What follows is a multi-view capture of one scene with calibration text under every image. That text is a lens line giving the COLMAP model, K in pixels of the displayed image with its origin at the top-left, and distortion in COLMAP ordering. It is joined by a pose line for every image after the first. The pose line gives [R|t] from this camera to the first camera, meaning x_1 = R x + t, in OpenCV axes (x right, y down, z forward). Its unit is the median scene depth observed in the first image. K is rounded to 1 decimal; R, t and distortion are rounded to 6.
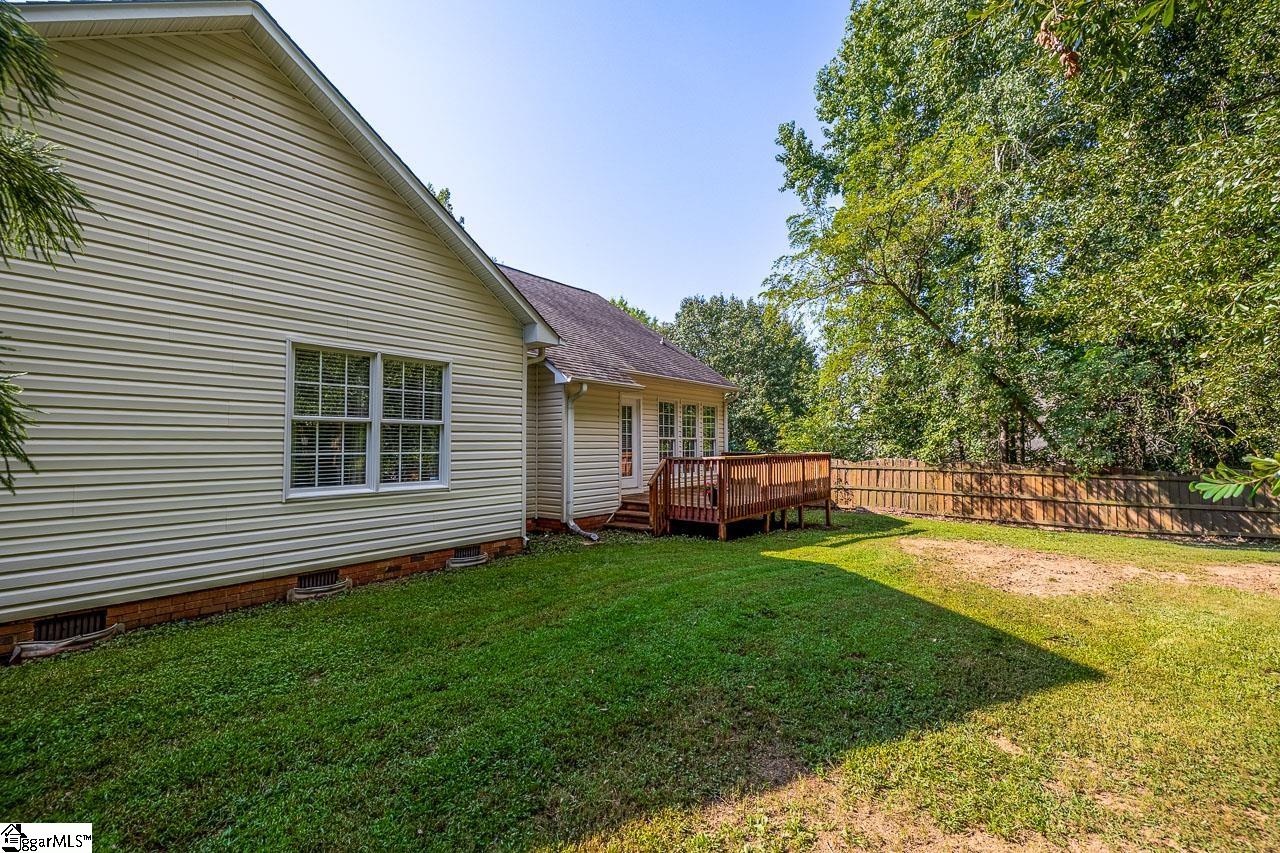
lens RADIAL K [[553.3, 0, 645.1], [0, 553.3, 442.6], [0, 0, 1]] dist [0.007273, -0.000162]
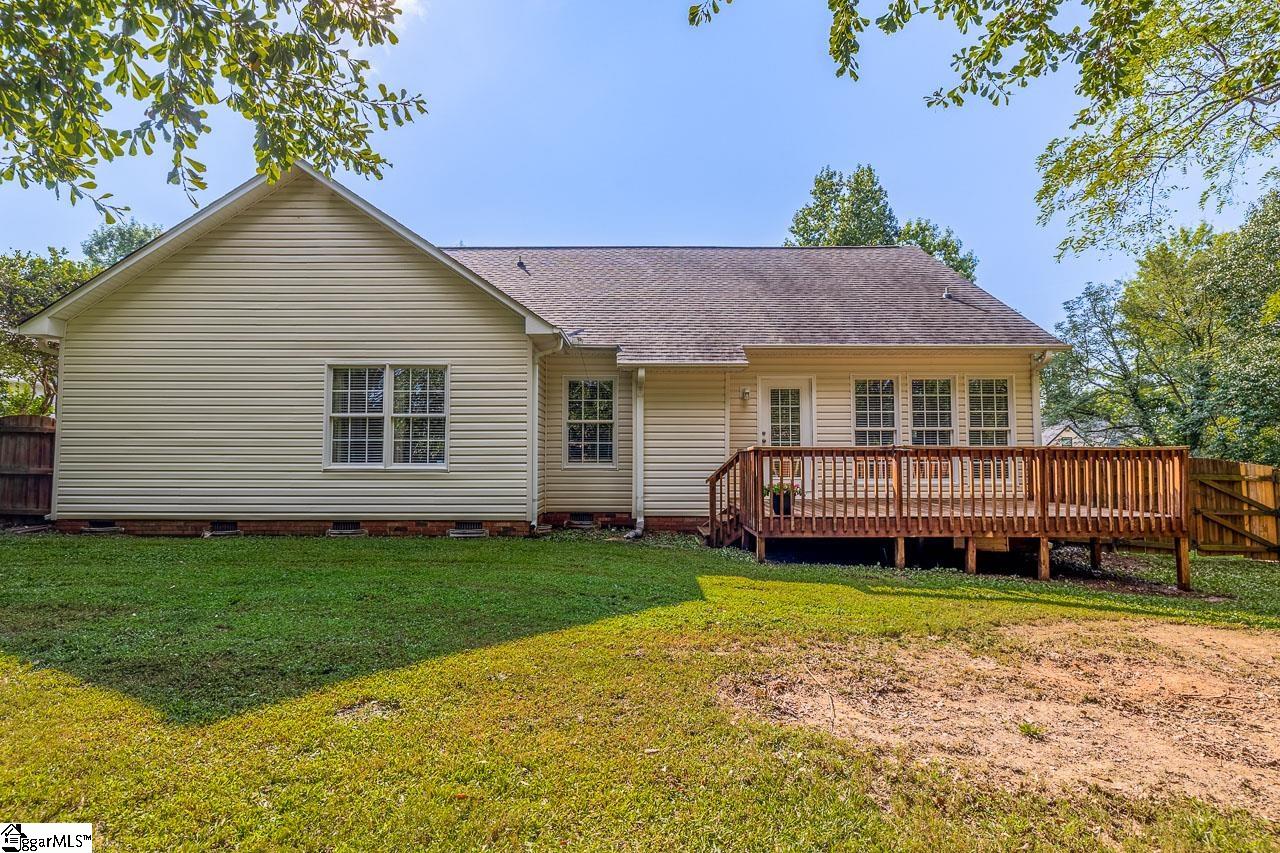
lens RADIAL K [[589.6, 0, 642.9], [0, 589.6, 447.7], [0, 0, 1]] dist [0.003789, 0.000087]
pose [[0.617945, -0.003522, -0.786214, 0.924667], [0.000633, 0.999992, -0.003983, 0.040341], [0.786221, 0.001964, 0.617942, 0.552881]]
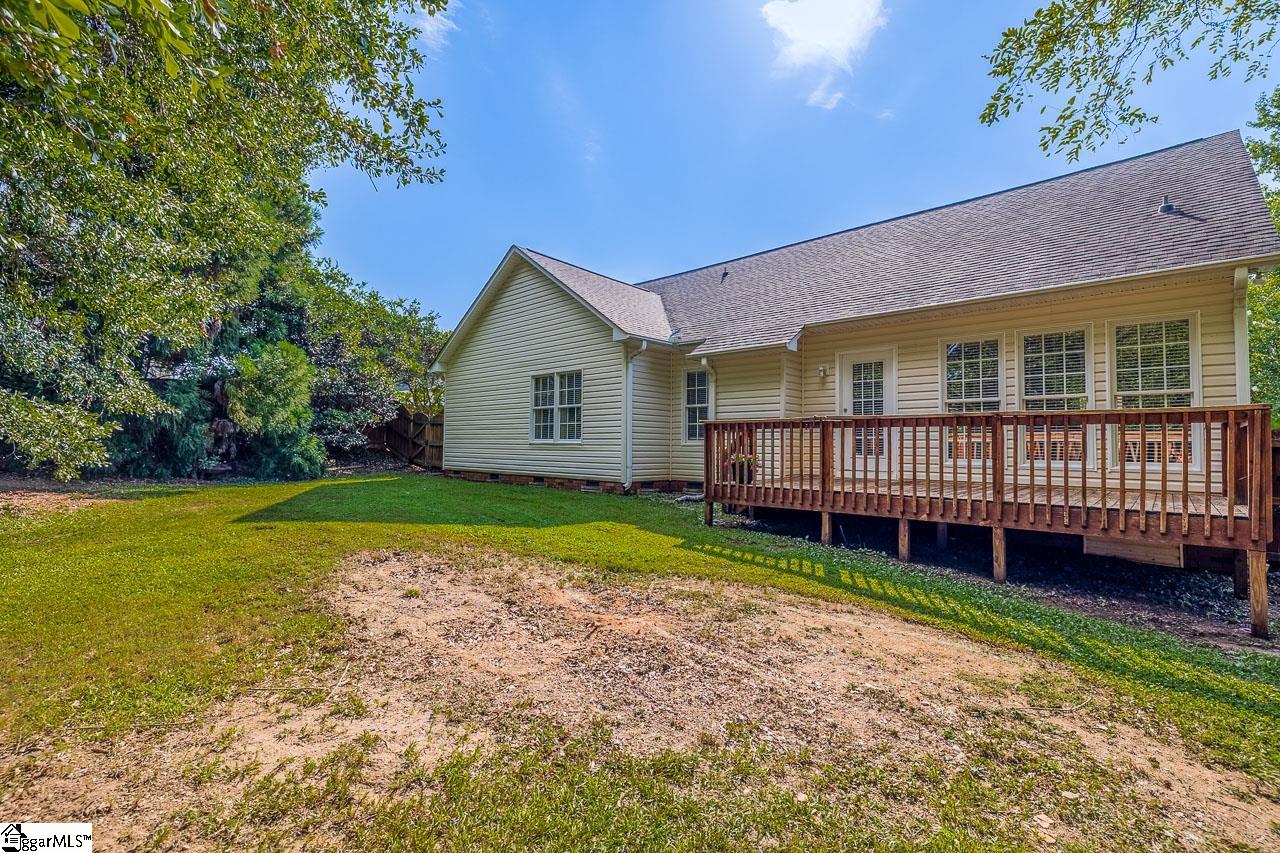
lens RADIAL K [[553.3, 0, 645.1], [0, 553.3, 442.6], [0, 0, 1]] dist [0.007273, -0.000162]
pose [[-0.059181, 0.002774, -0.998243, 1.342755], [-0.000578, 0.999996, 0.002813, 0.075329], [0.998247, 0.000743, -0.059179, 1.311959]]
